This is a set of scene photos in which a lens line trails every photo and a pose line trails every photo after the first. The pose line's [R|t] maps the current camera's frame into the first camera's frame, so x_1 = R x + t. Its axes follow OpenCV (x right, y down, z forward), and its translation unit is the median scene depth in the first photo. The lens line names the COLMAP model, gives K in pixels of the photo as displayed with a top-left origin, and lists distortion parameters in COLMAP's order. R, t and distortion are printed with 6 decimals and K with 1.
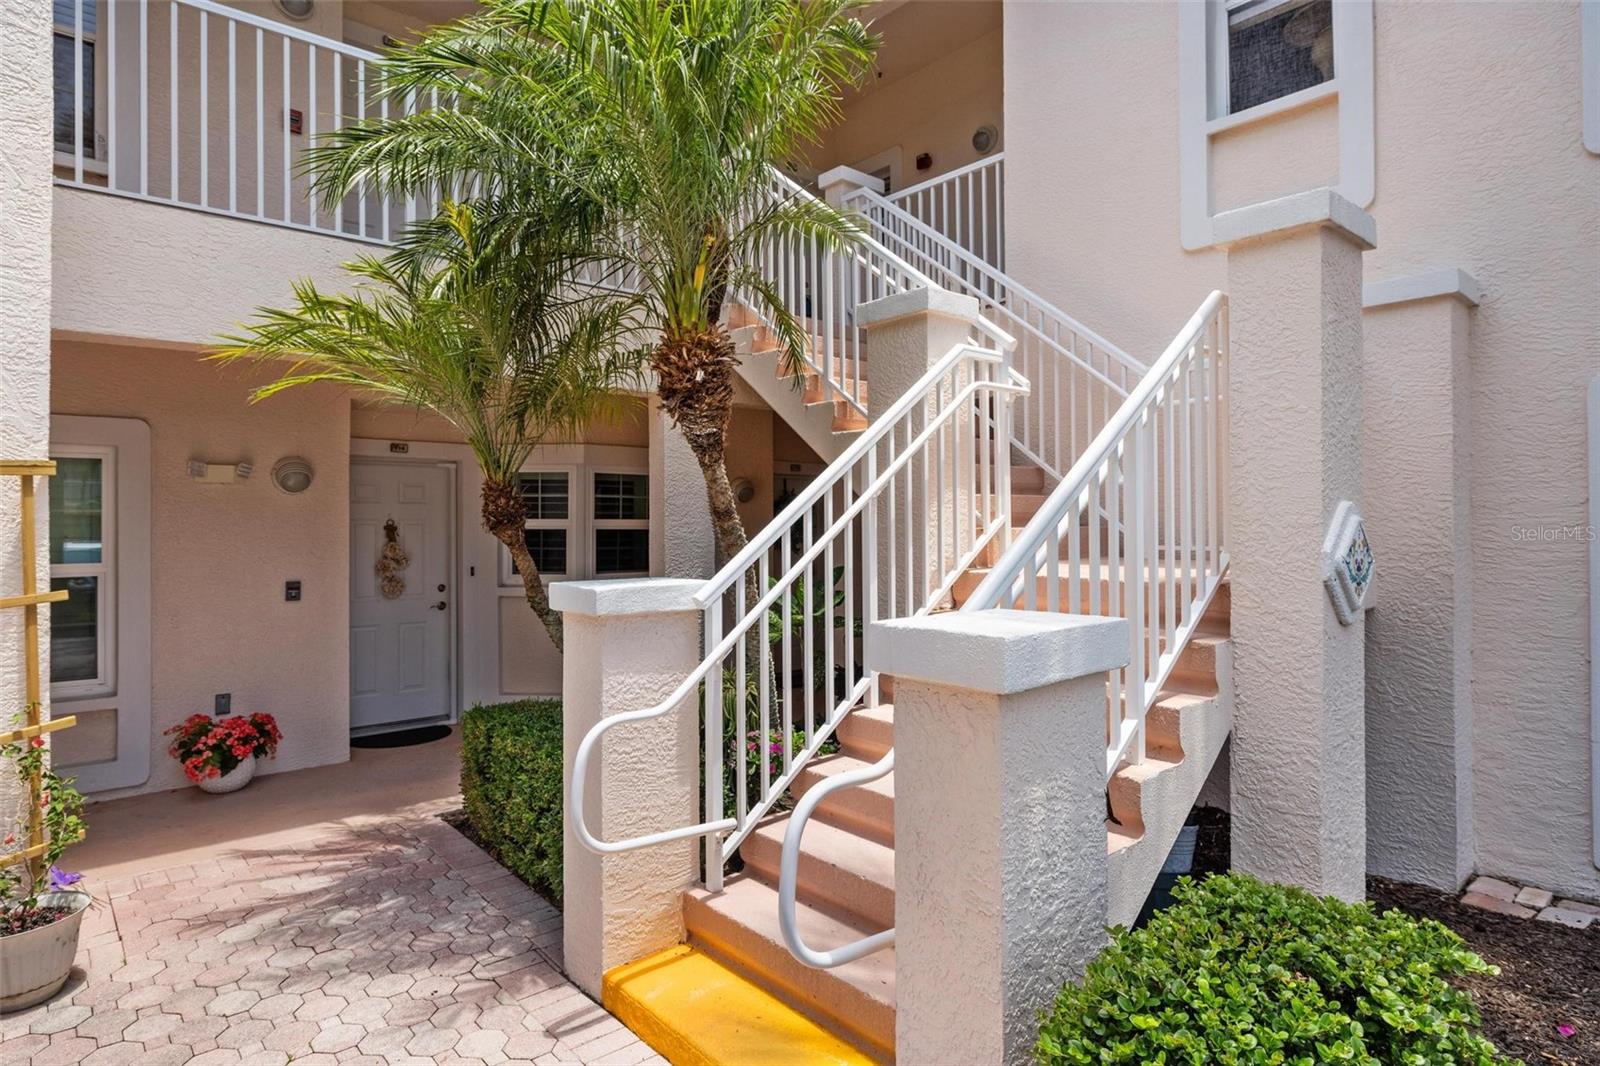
lens RADIAL K [[889.1, 0, 800.0], [0, 889.1, 533.0], [0, 0, 1]] dist [-0.006359, -0.000751]
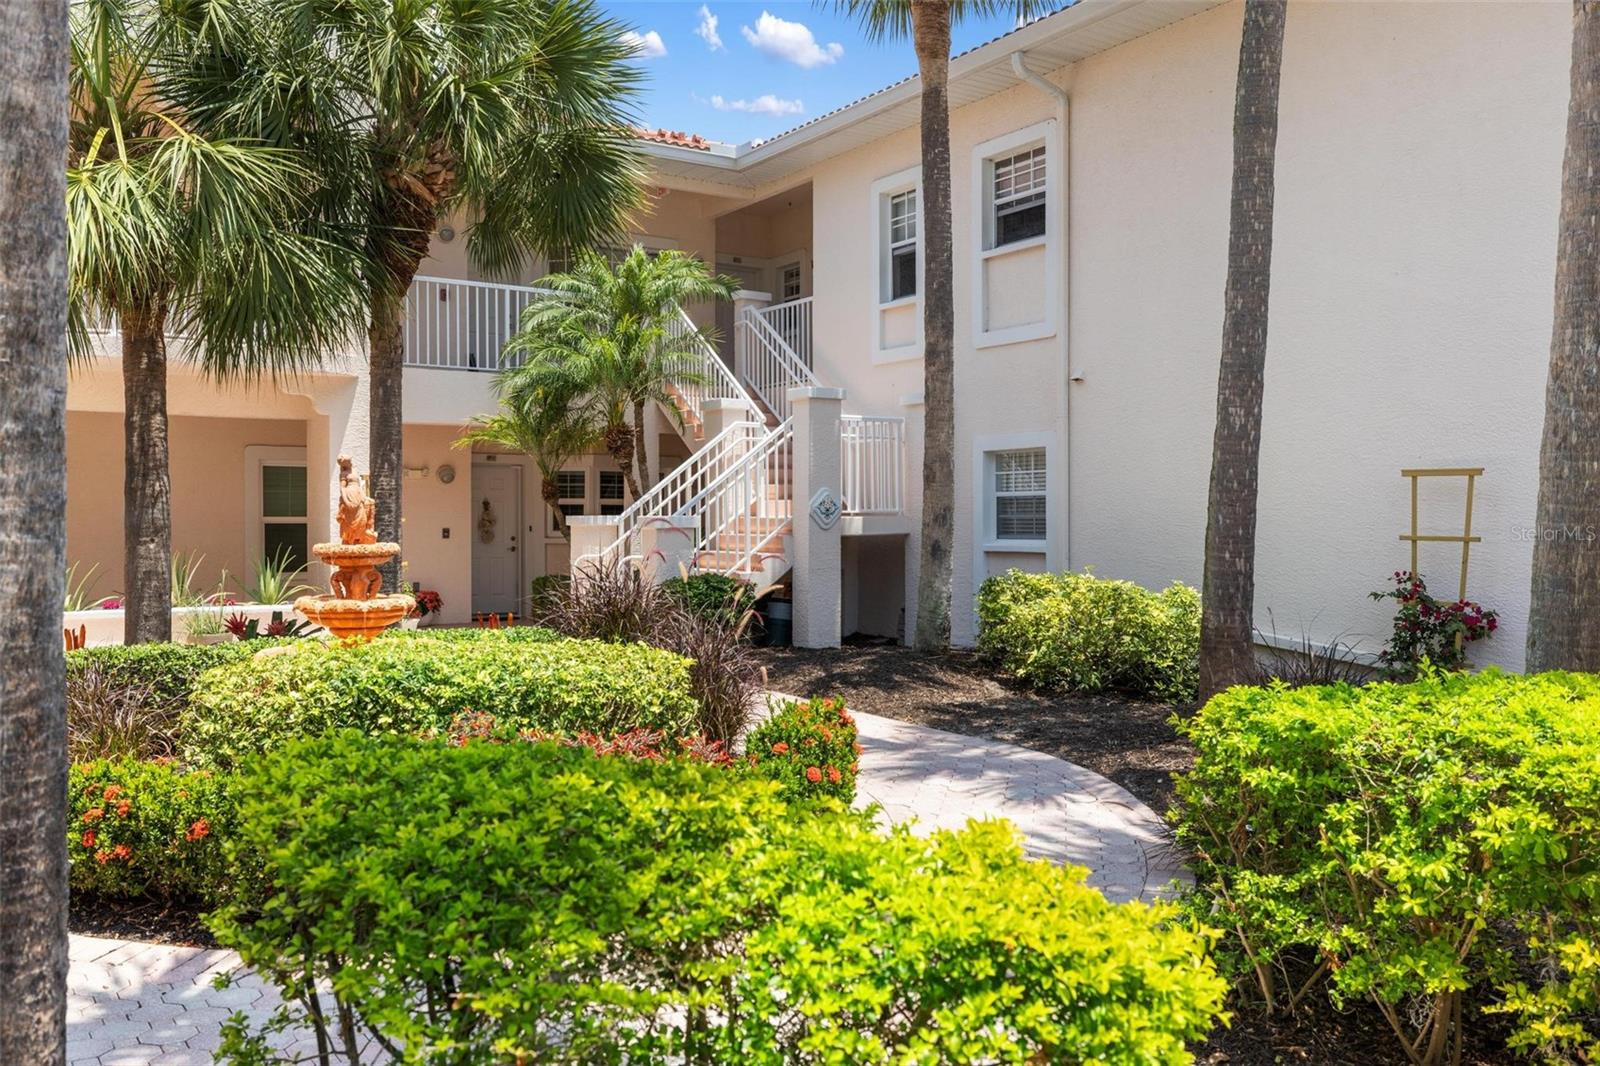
lens RADIAL K [[1342.9, 0, 800.0], [0, 1342.9, 533.0], [0, 0, 1]] dist [0.004842, 0.000451]
pose [[0.992233, 0.002634, -0.124368, 0.577287], [-0.002800, 0.999995, -0.001166, 0.064606], [0.124364, 0.001505, 0.992236, -1.852419]]
